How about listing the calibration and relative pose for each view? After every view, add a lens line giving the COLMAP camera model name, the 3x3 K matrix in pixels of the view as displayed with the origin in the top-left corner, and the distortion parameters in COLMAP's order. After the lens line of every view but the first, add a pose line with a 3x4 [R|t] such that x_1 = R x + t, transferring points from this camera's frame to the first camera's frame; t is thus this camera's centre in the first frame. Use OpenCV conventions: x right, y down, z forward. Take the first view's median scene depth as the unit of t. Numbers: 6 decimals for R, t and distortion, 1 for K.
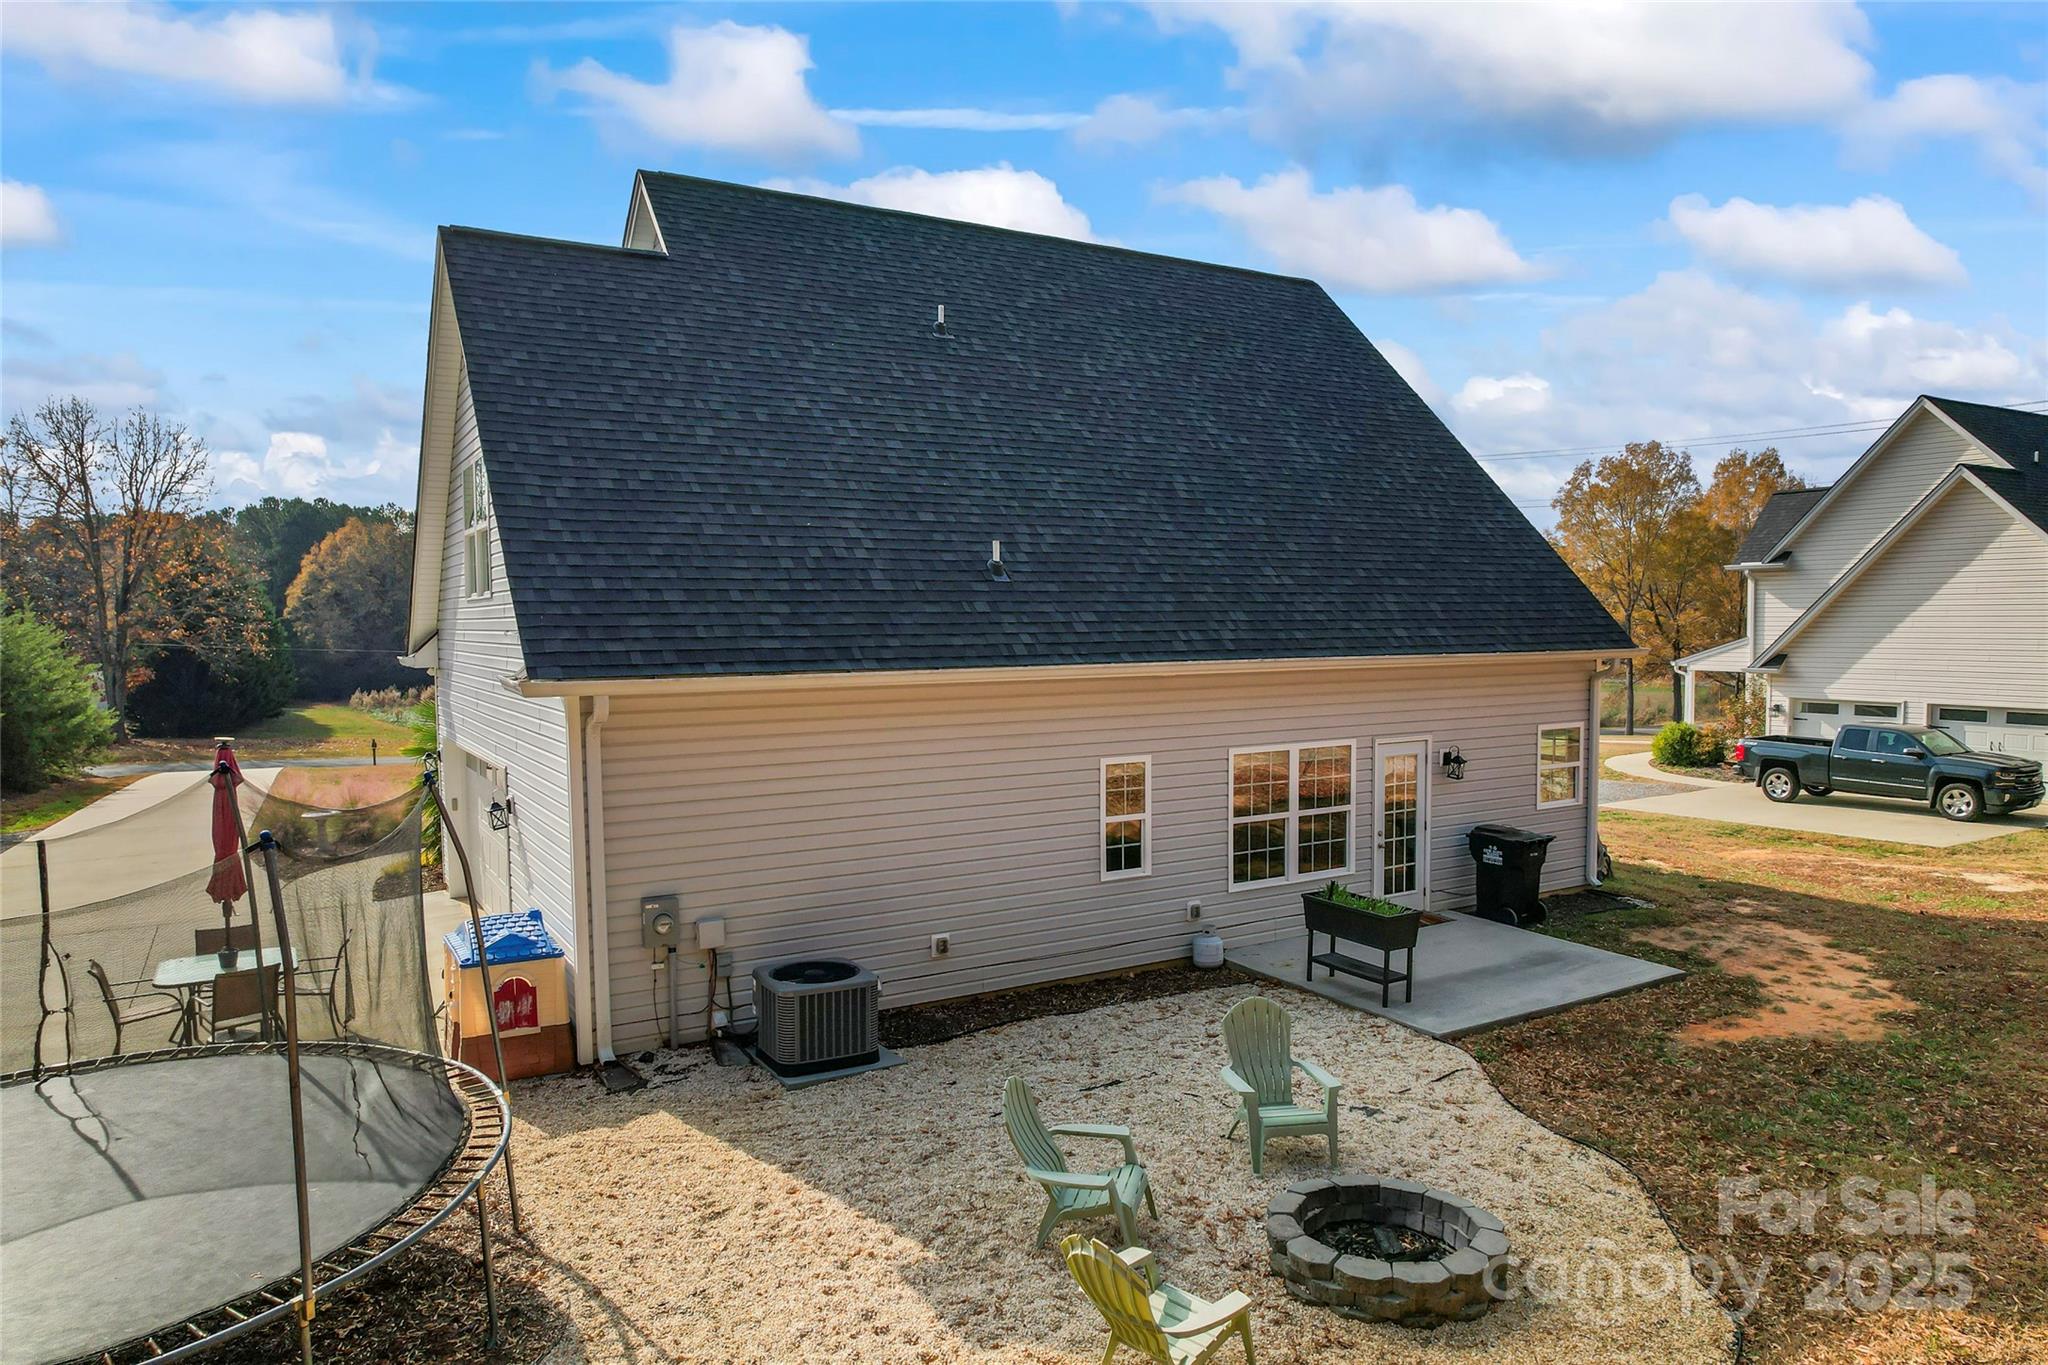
lens RADIAL K [[1309.4, 0, 1008.7], [0, 1309.4, 706.0], [0, 0, 1]] dist [-0.078133, 0.067013]
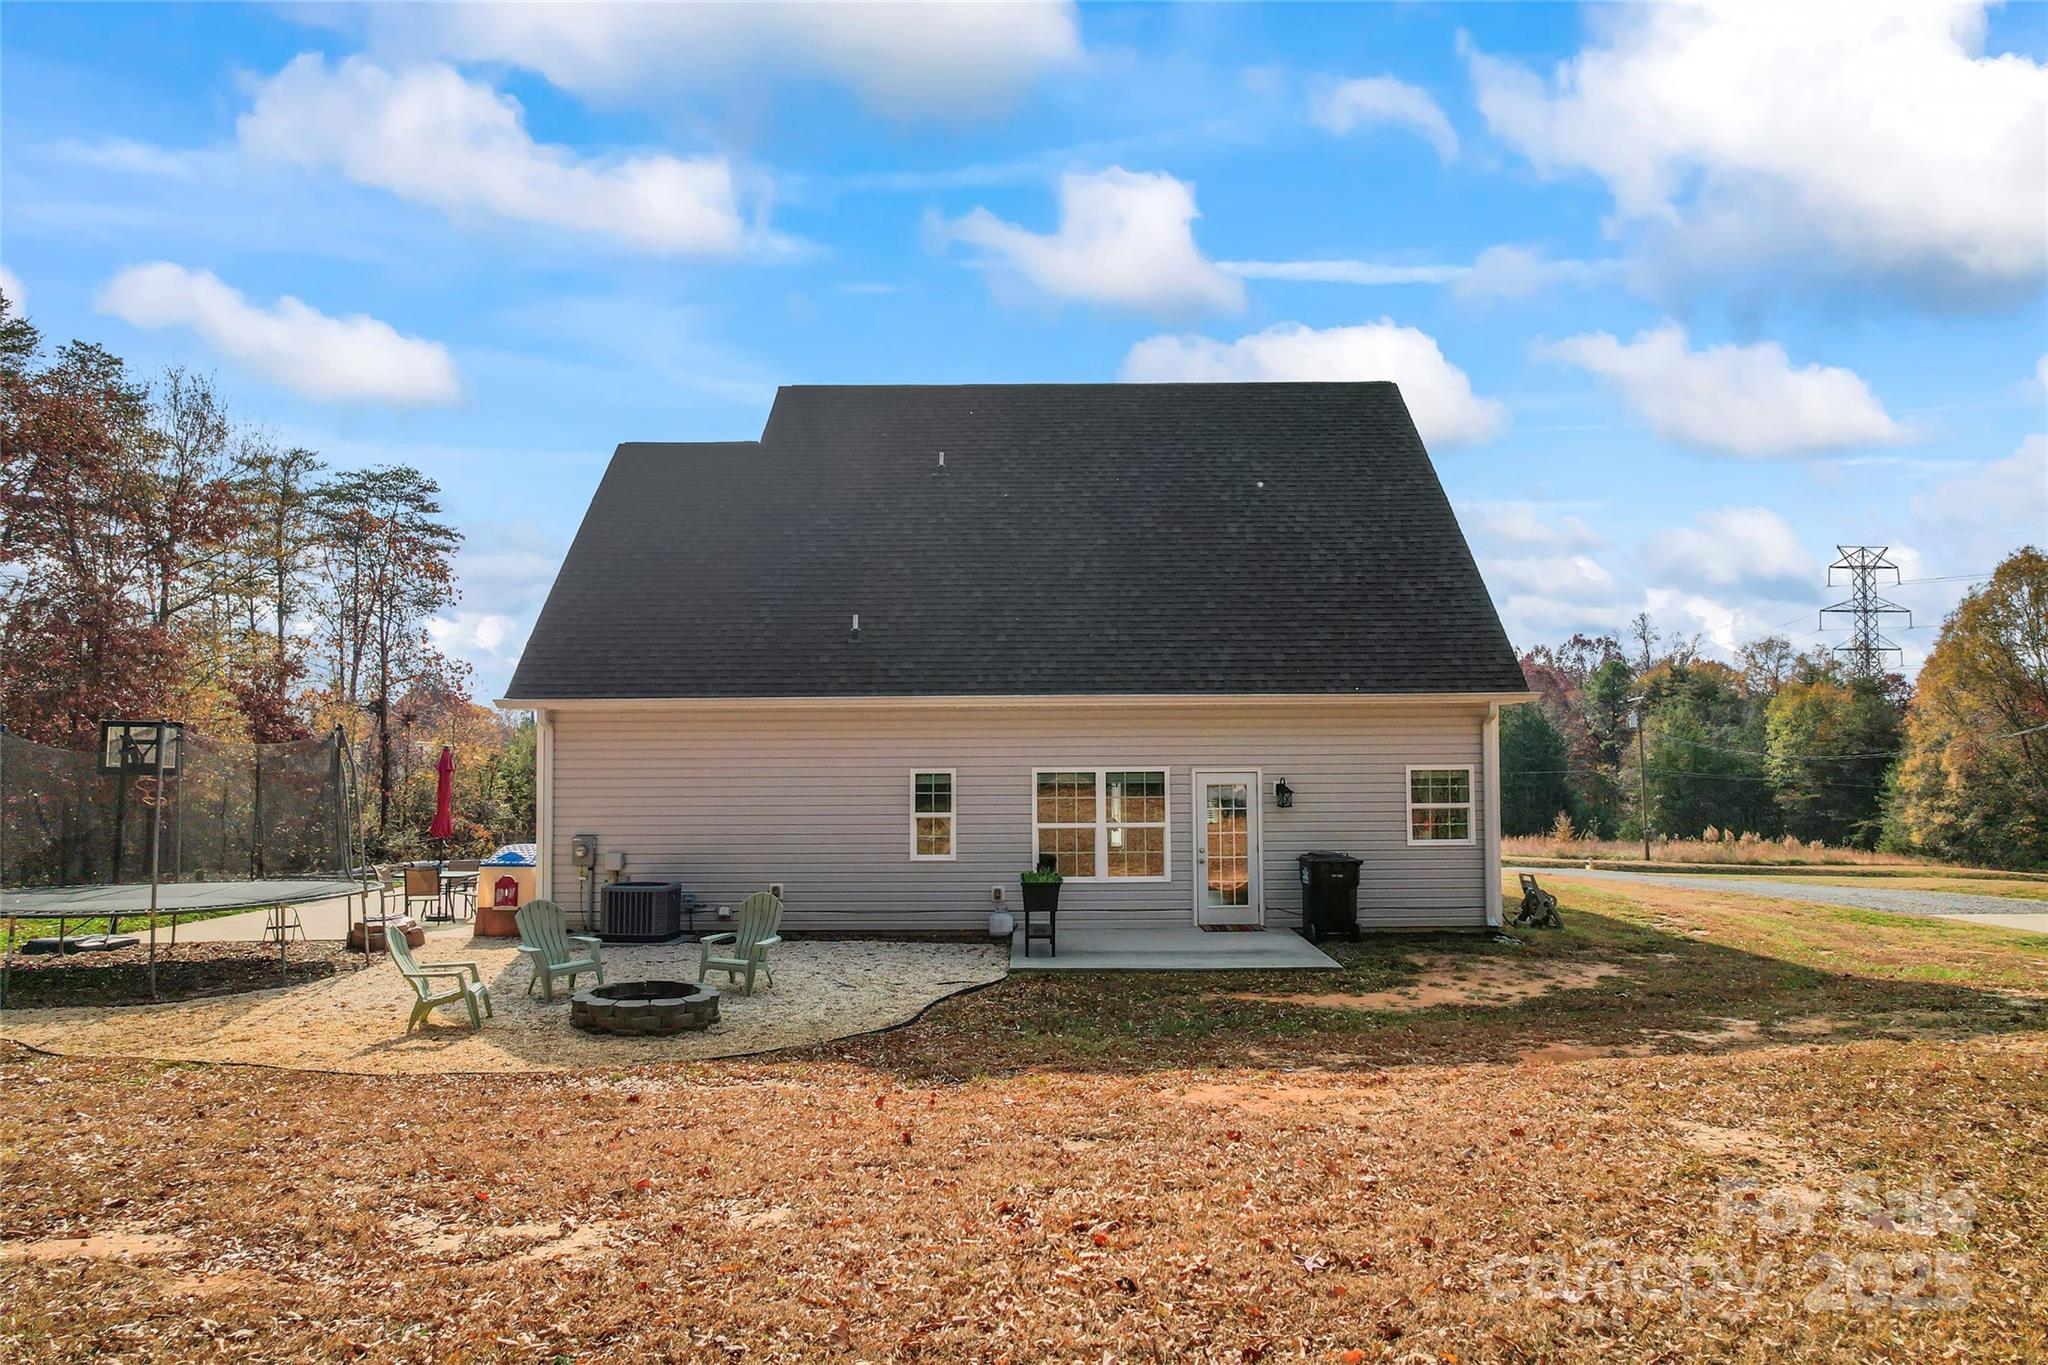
lens RADIAL K [[1302.6, 0, 1013.6], [0, 1302.6, 700.7], [0, 0, 1]] dist [-0.077802, 0.071913]
pose [[0.852698, -0.025064, -0.521802, 0.851170], [-0.036120, 0.993629, -0.106752, 0.108082], [0.521153, 0.109875, 0.846361, -0.091736]]
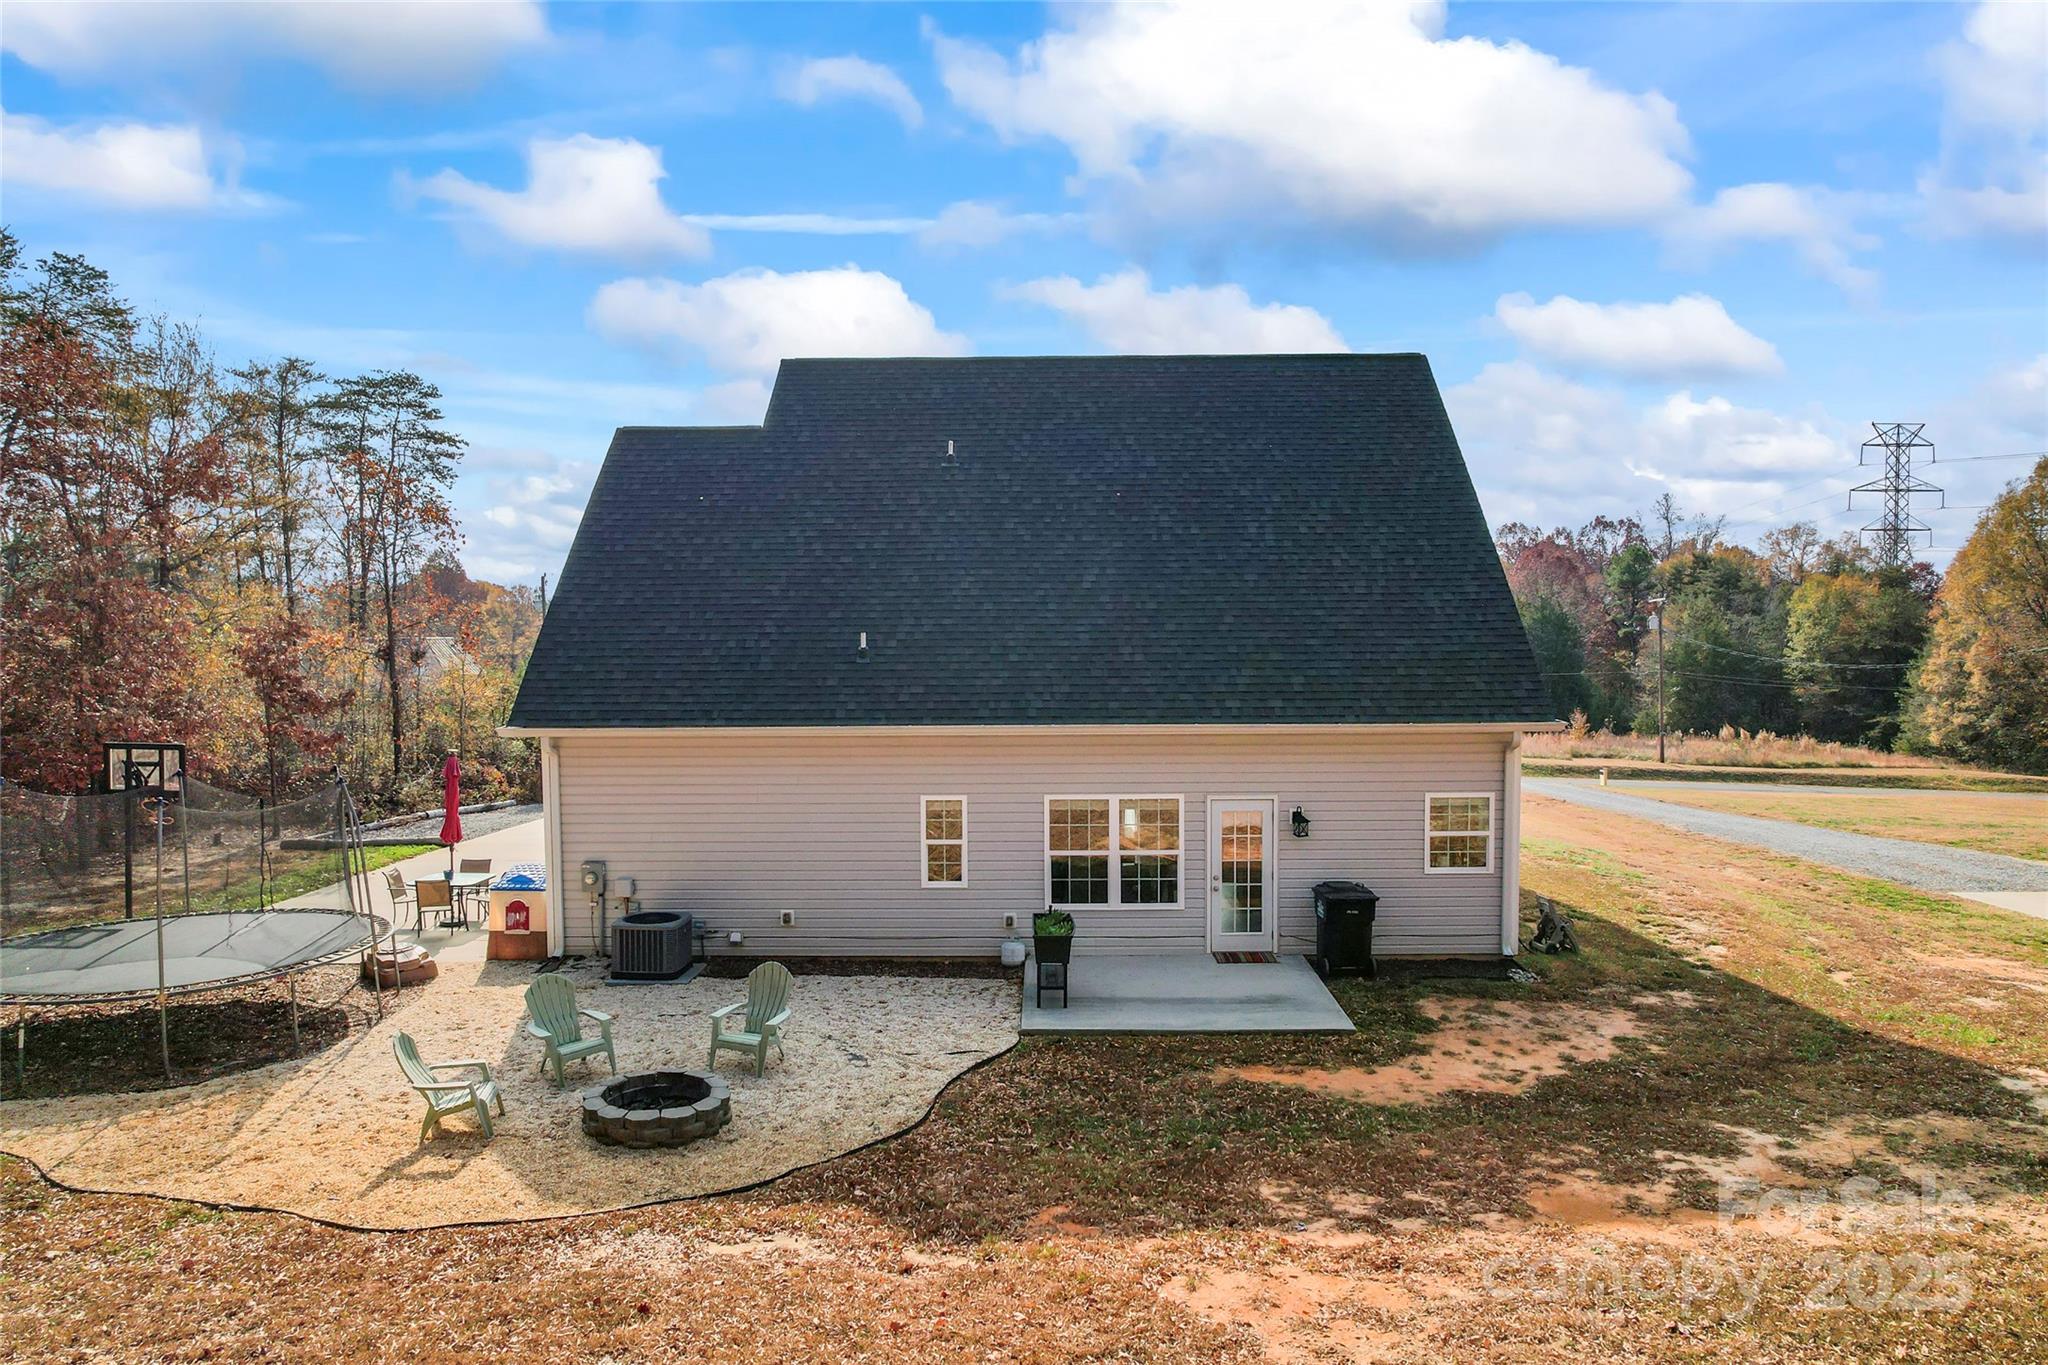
lens RADIAL K [[1302.6, 0, 1013.6], [0, 1302.6, 700.7], [0, 0, 1]] dist [-0.077802, 0.071913]
pose [[0.847044, 0.027576, -0.530806, 0.837452], [-0.035439, 0.999361, -0.004635, -0.052936], [0.530339, 0.022737, 0.847480, -0.076328]]
